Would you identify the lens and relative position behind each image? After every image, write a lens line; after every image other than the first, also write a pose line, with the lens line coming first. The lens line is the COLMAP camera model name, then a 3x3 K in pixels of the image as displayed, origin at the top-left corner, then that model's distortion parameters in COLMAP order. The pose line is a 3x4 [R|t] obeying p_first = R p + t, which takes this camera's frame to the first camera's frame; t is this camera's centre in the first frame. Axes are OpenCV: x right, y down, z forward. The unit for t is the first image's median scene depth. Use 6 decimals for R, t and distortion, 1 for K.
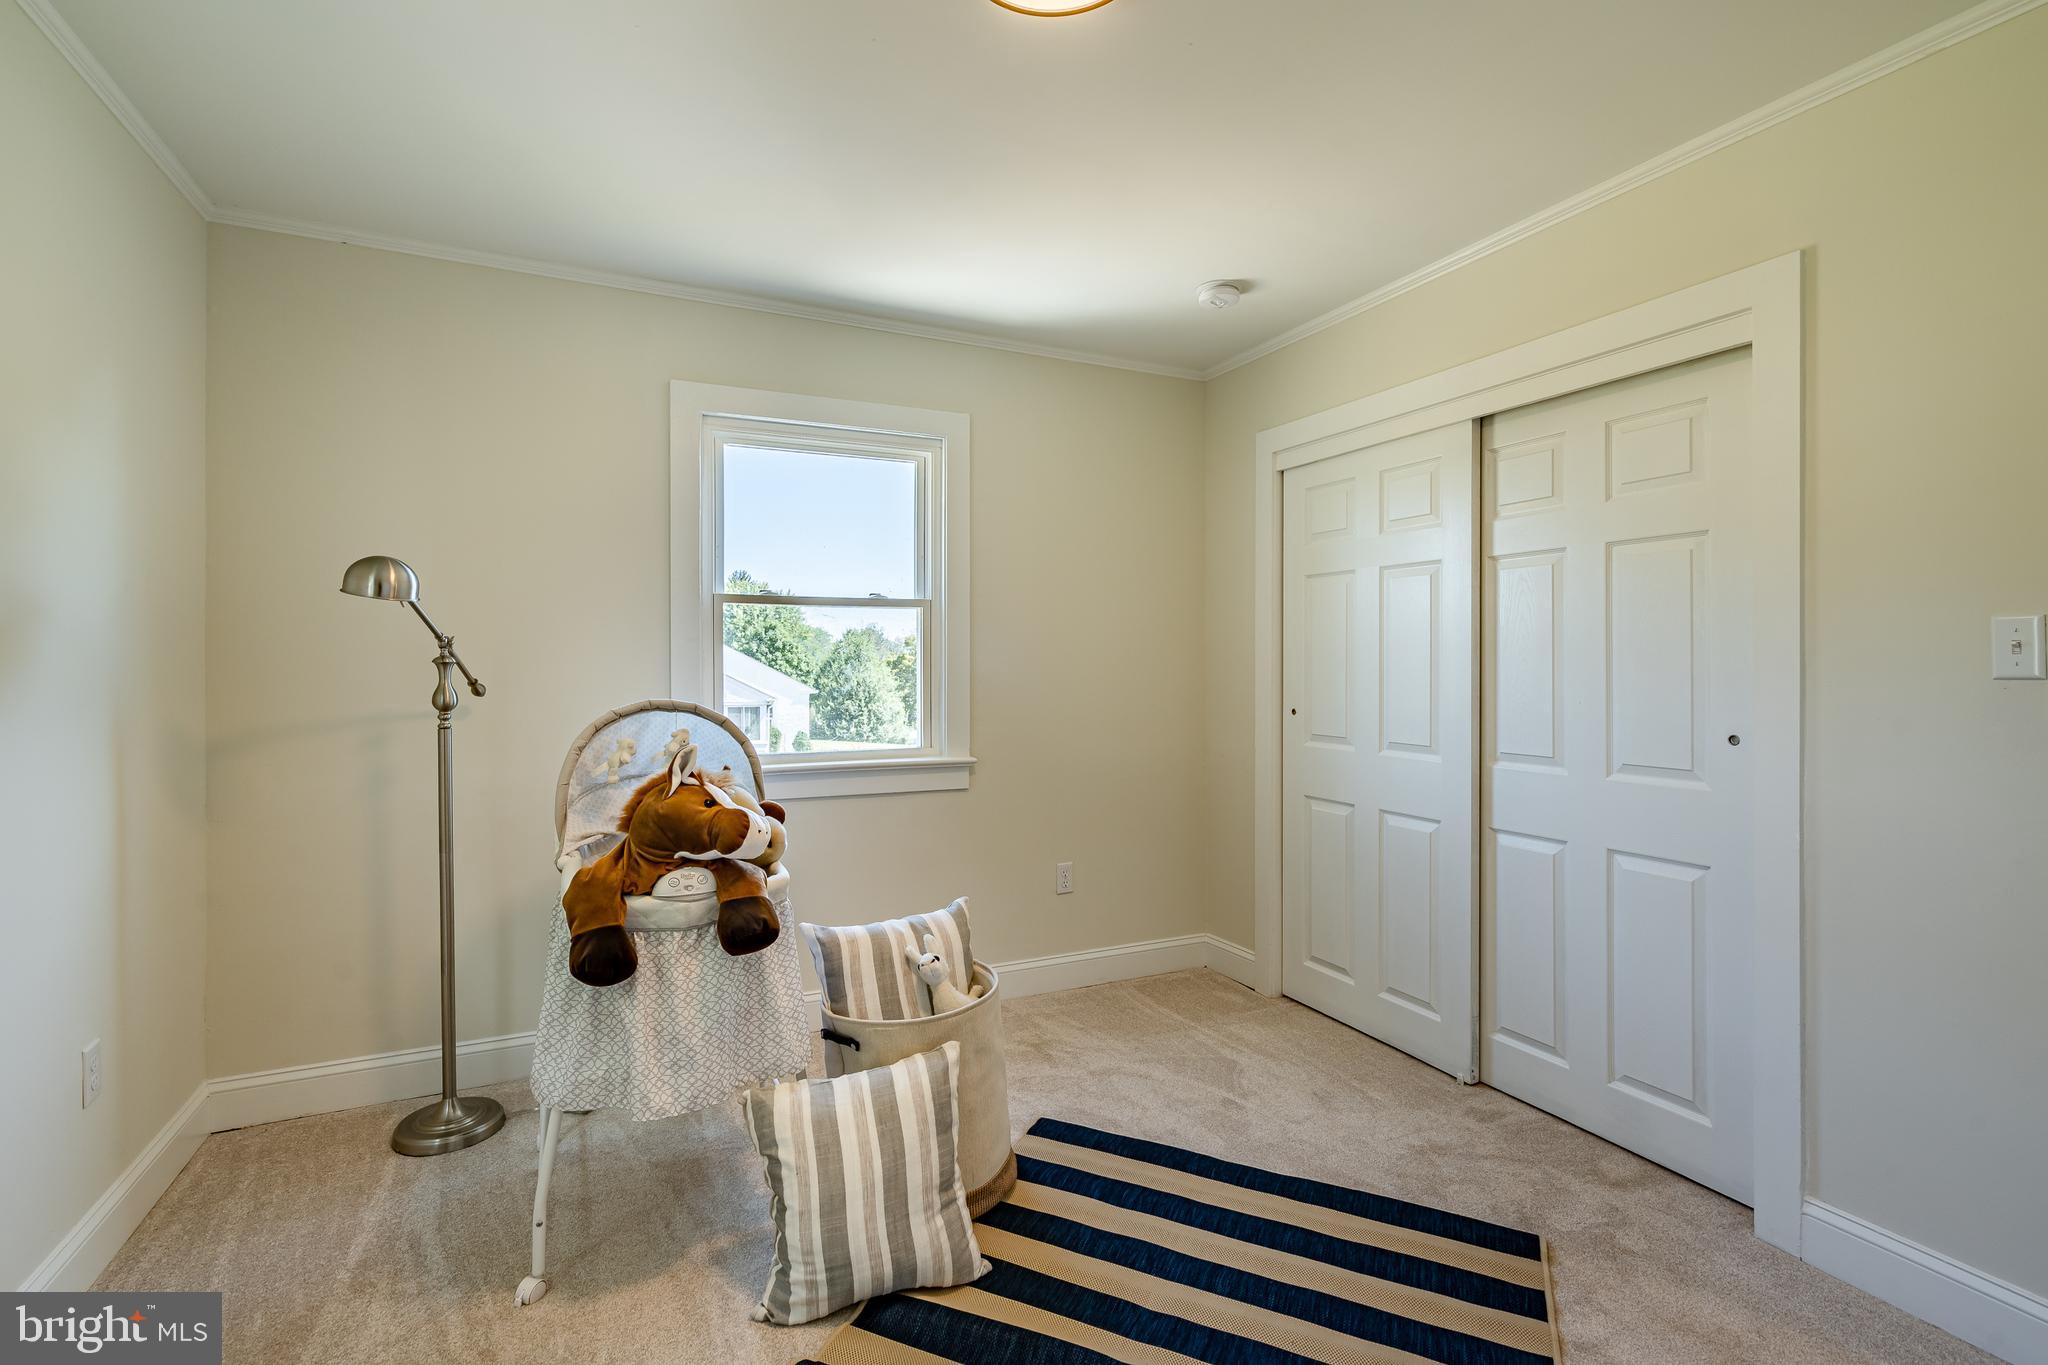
lens RADIAL K [[919.7, 0, 1021.3], [0, 919.7, 665.5], [0, 0, 1]] dist [0.000226, -0.000542]
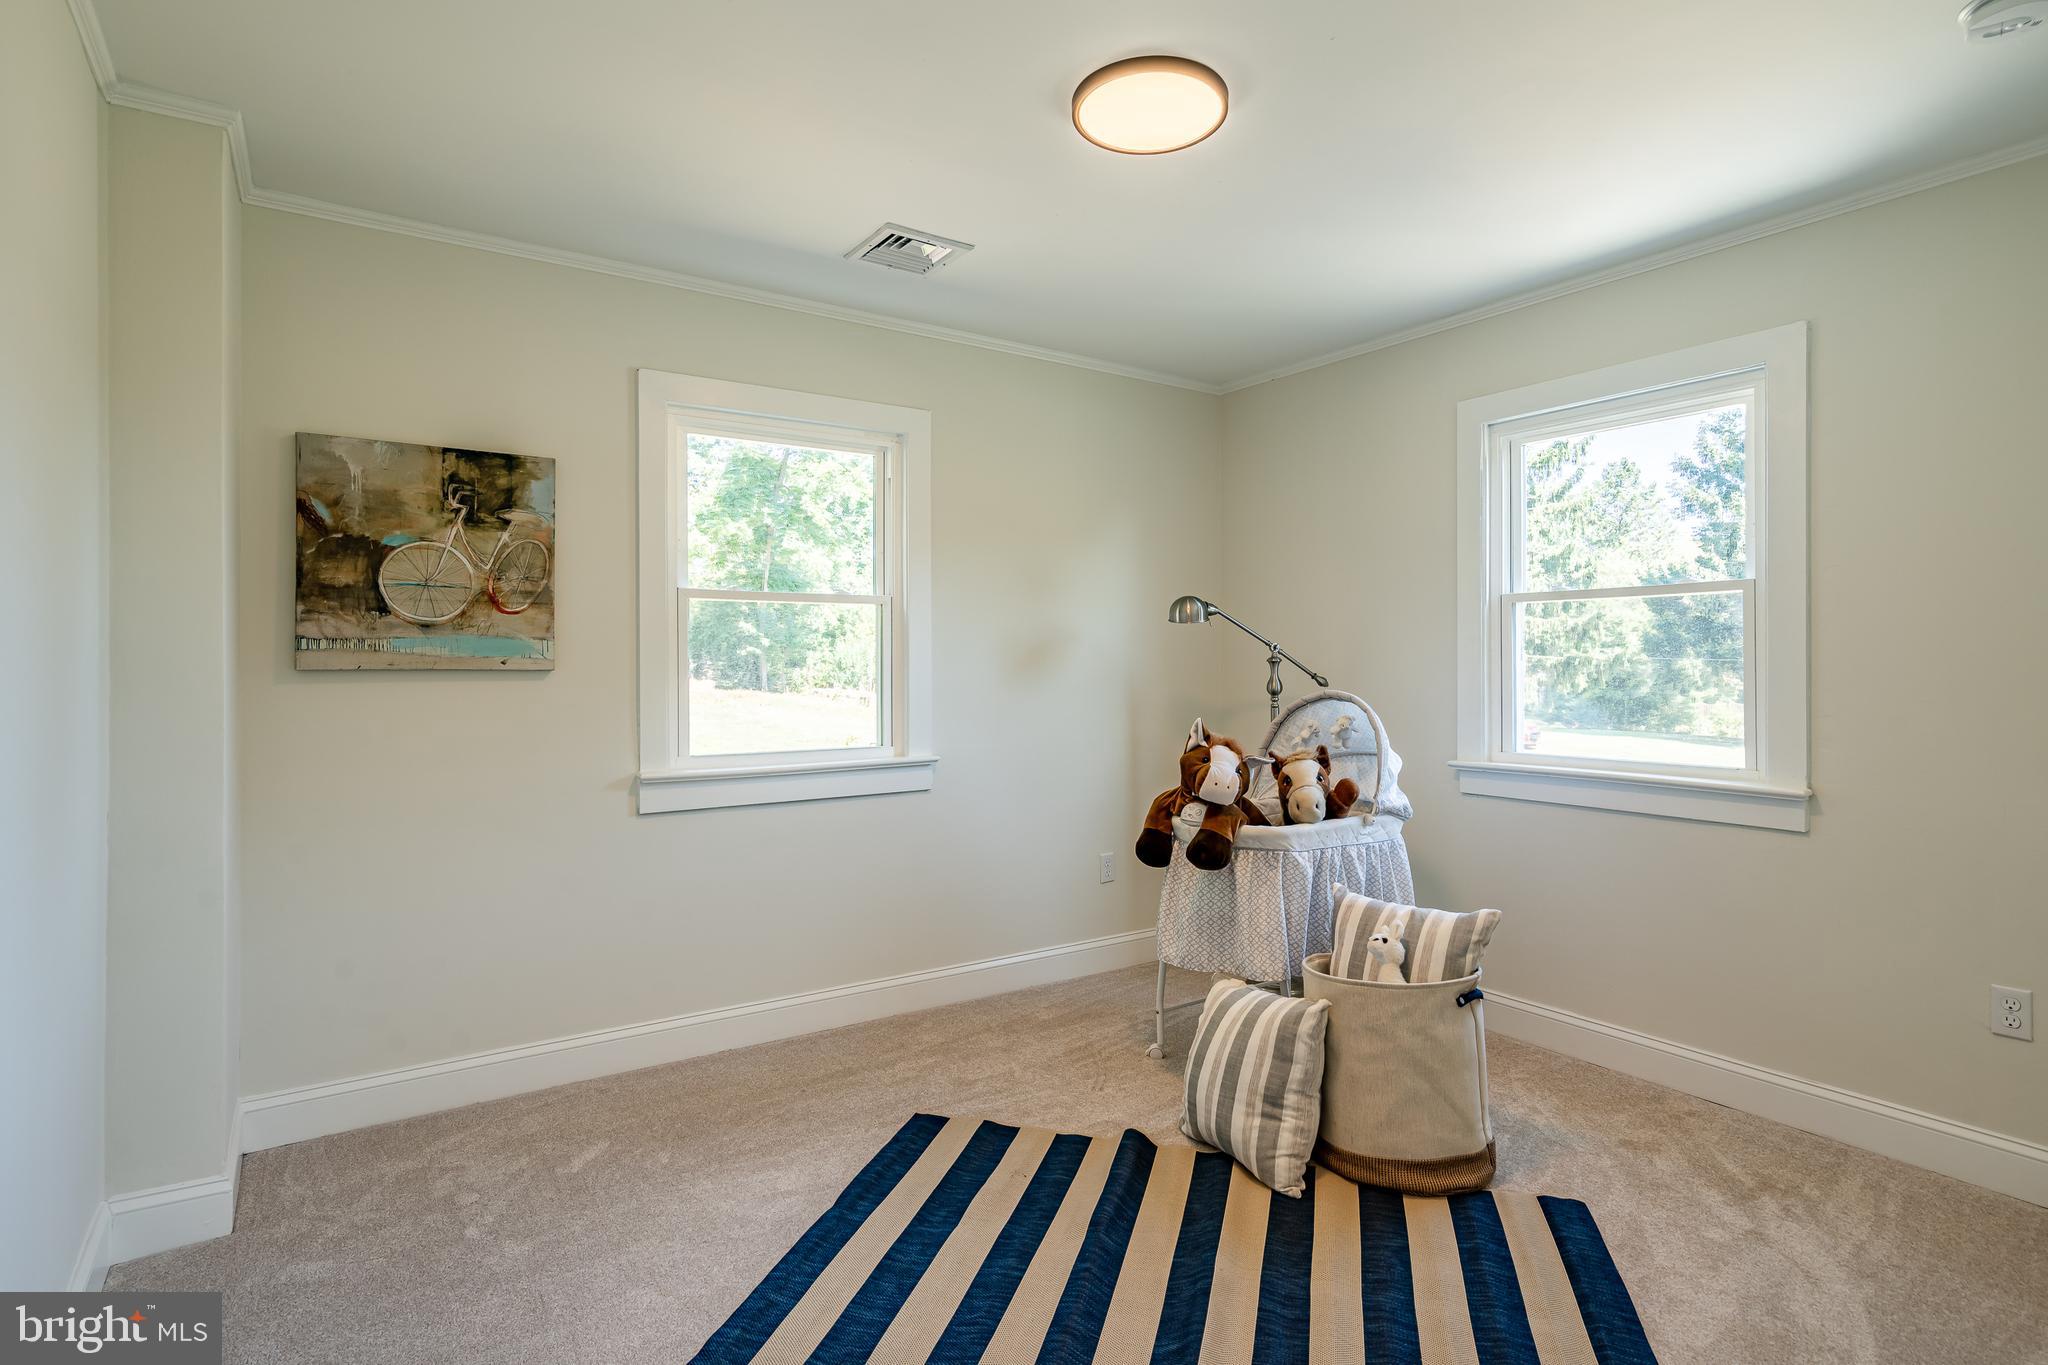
lens RADIAL K [[1031.8, 0, 1019.5], [0, 1031.8, 667.5], [0, 0, 1]] dist [-0.001990, 0.000002]
pose [[0.141956, 0.000668, -0.989873, 0.957143], [0.003045, 0.999995, 0.001111, 0.003528], [0.989868, -0.003172, 0.141953, 0.396808]]
